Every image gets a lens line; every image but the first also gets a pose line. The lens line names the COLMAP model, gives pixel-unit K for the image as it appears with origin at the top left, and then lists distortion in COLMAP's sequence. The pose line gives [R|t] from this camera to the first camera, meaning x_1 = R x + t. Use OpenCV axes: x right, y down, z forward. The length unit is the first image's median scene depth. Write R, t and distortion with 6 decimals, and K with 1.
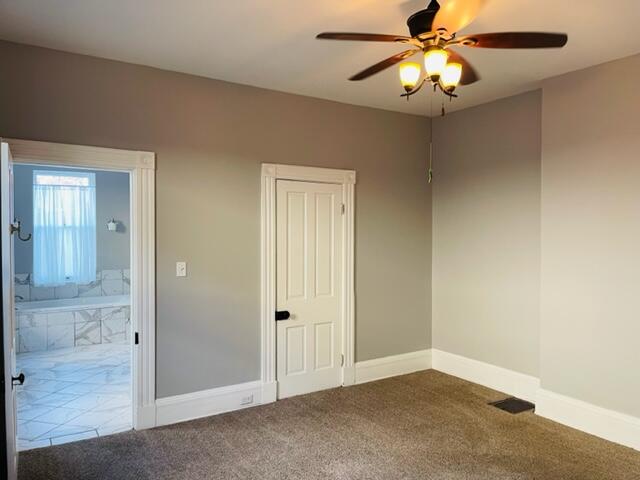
lens RADIAL K [[486.7, 0, 323.7], [0, 486.7, 235.3], [0, 0, 1]] dist [0.051788, -0.033631]
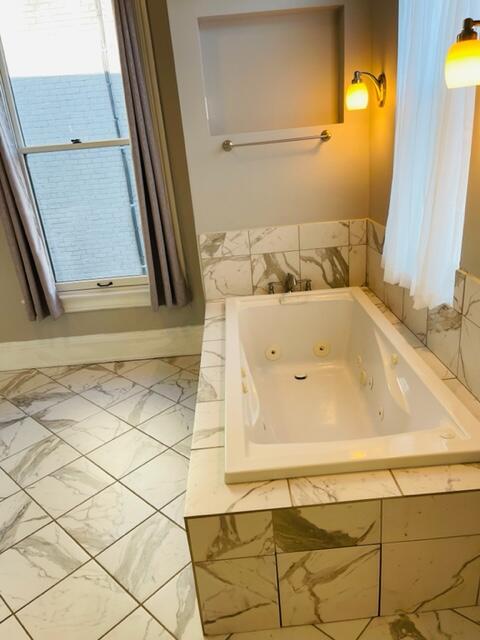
lens RADIAL K [[486.7, 0, 240.6], [0, 486.7, 322.4], [0, 0, 1]] dist [0.051788, -0.033631]
pose [[-0.514839, 0.360666, -0.777728, -0.231904], [0.081427, 0.923668, 0.374442, -0.005021], [0.853411, 0.129449, -0.504908, 1.160568]]
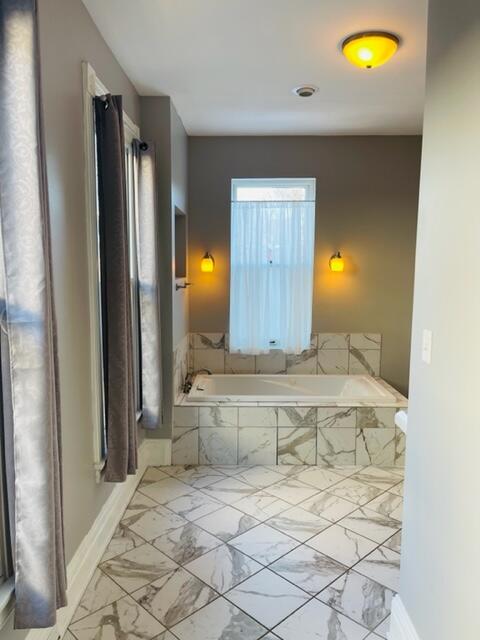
lens RADIAL K [[486.7, 0, 243.6], [0, 486.7, 318.2], [0, 0, 1]] dist [0.051788, -0.033631]
pose [[0.842867, 0.071614, -0.533335, -0.222184], [-0.020482, 0.994656, 0.101188, -0.012962], [0.537732, -0.074364, 0.839830, 0.466723]]
